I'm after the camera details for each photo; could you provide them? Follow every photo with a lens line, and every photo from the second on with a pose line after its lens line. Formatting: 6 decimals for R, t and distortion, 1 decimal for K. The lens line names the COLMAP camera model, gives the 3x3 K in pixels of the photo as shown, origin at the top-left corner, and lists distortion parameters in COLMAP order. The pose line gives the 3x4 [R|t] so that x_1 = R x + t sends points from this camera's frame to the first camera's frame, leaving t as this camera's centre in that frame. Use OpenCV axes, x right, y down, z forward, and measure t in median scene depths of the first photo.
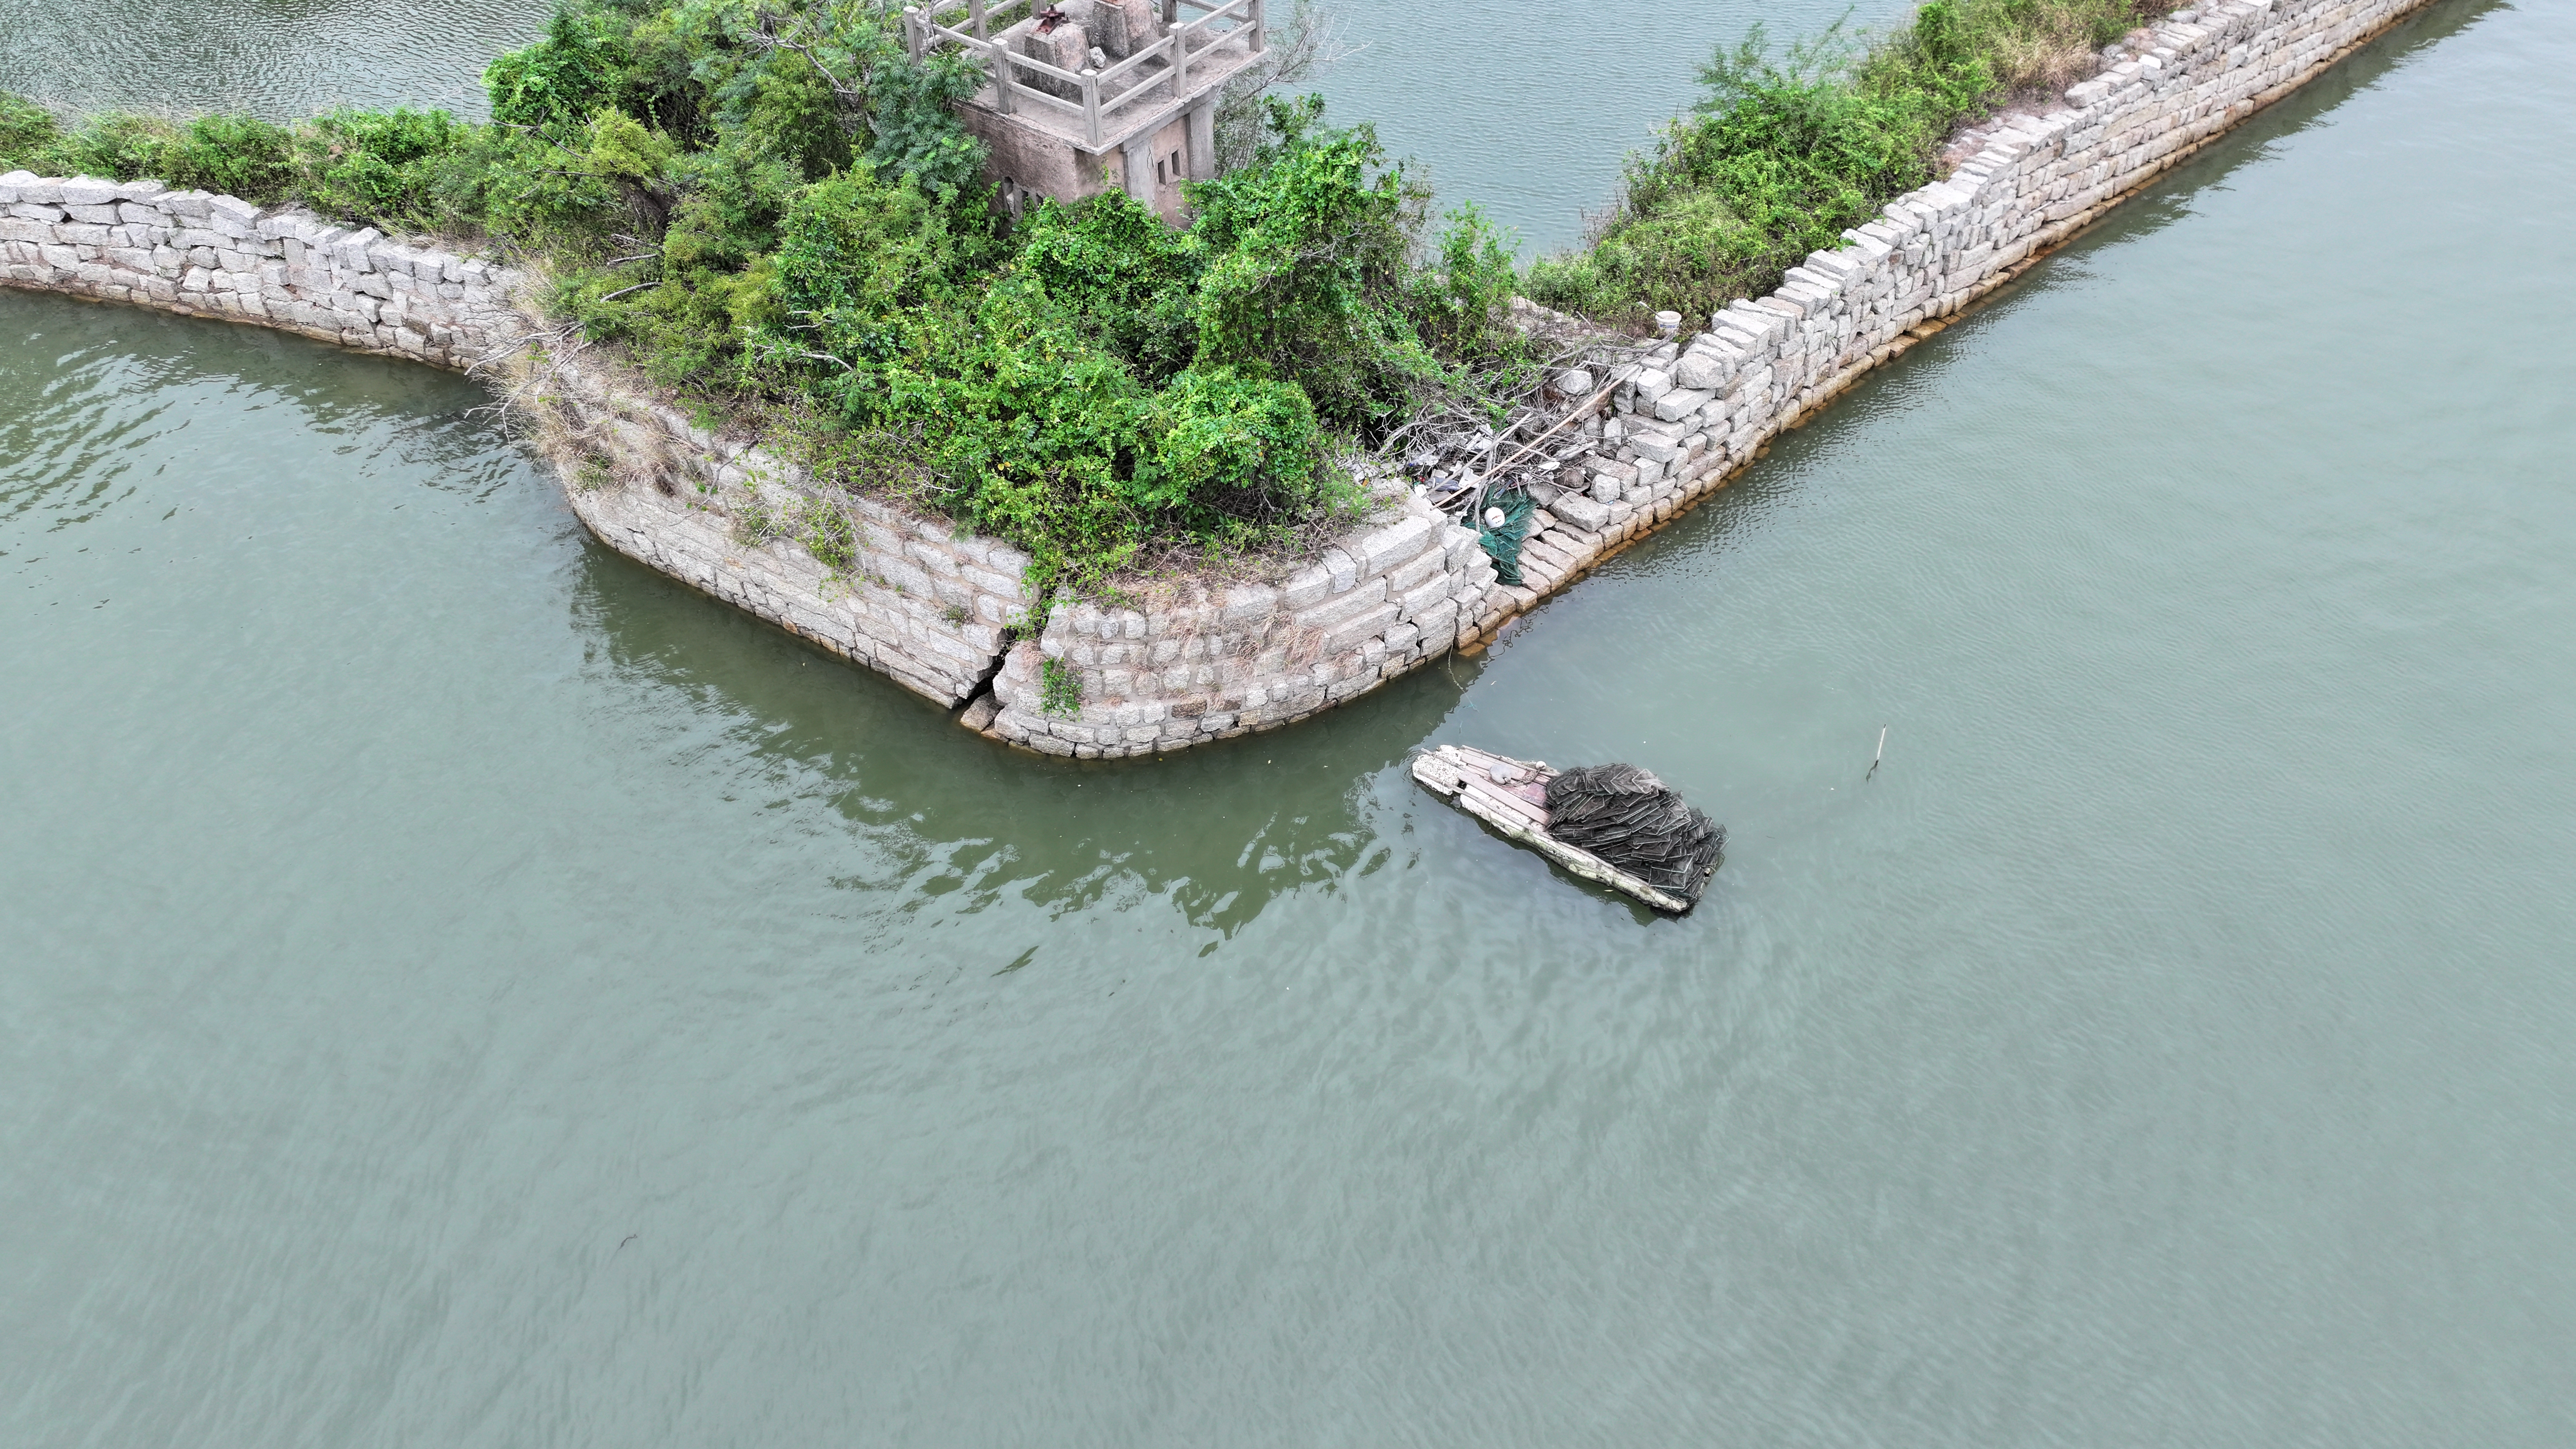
lens RADIAL K [[1804.8, 0, 1296.7], [0, 1804.8, 731.1], [0, 0, 1]] dist [0.004786, 0.004024]
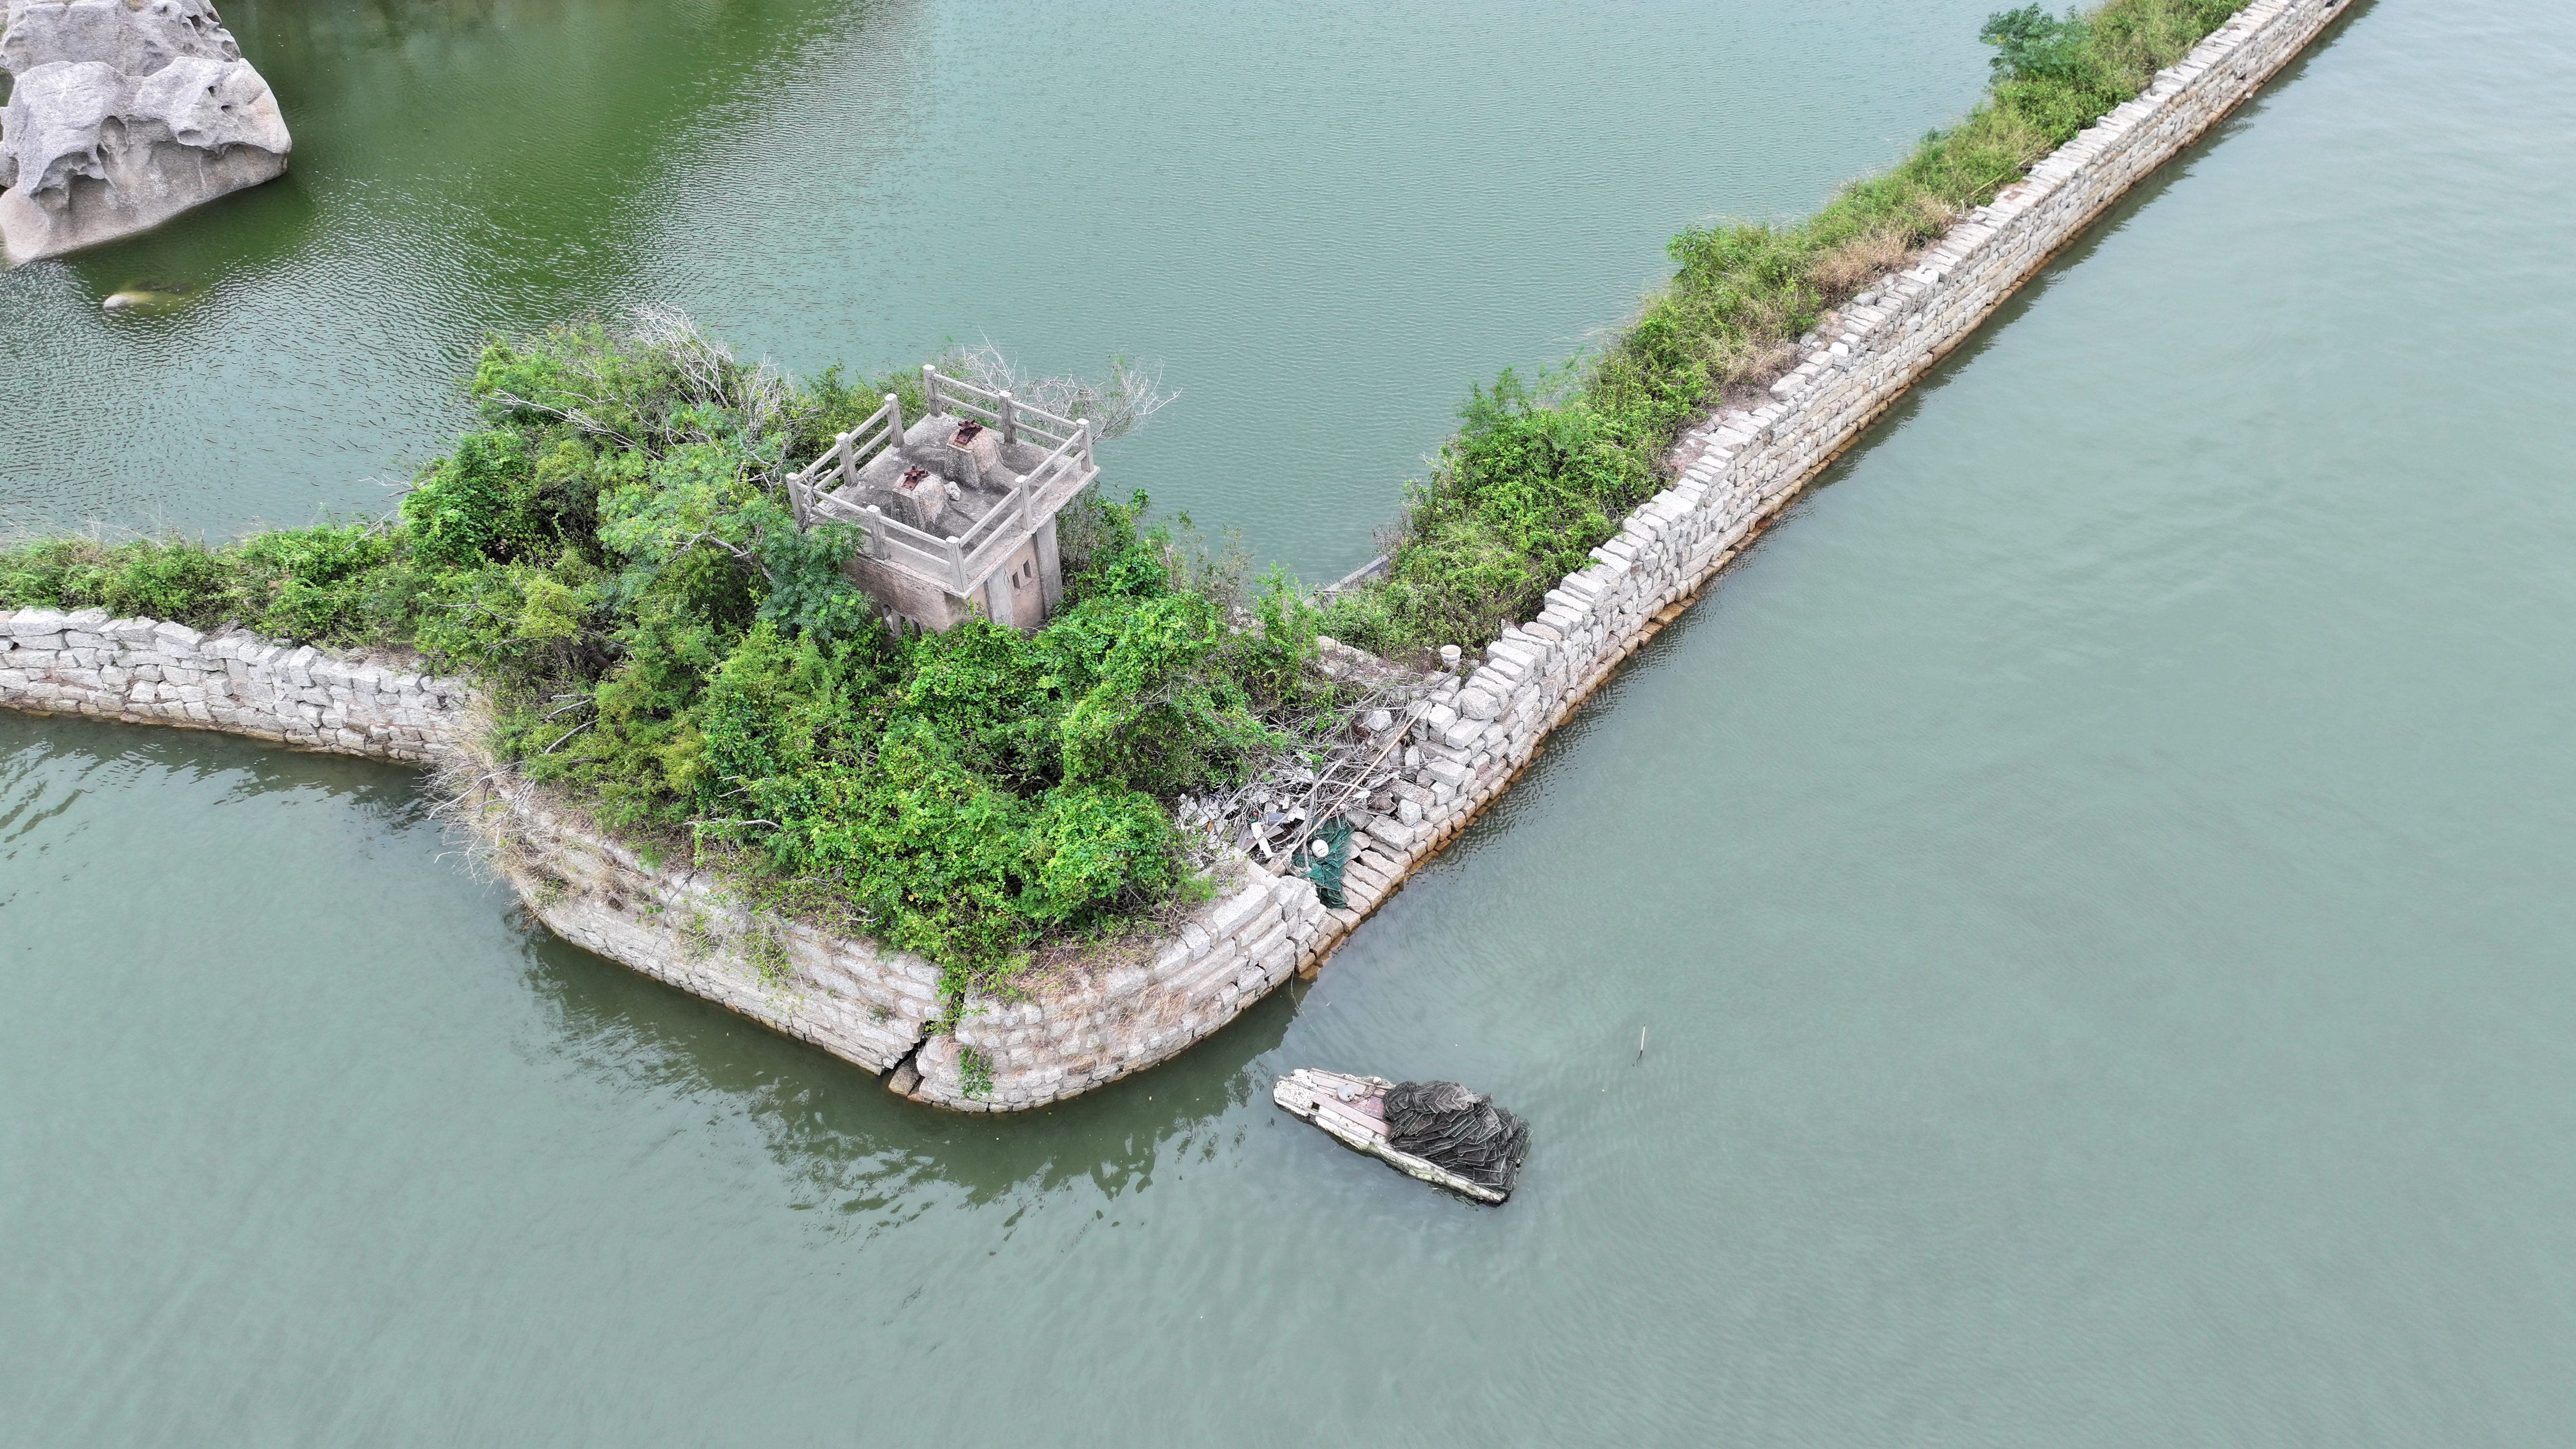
lens RADIAL K [[1804.8, 0, 1291.7], [0, 1804.8, 726.9], [0, 0, 1]] dist [0.004786, 0.004024]
pose [[0.993334, -0.083783, 0.079172, 0.002949], [0.083724, 0.996481, 0.004074, -0.197657], [-0.079234, 0.002581, 0.996853, -0.184498]]
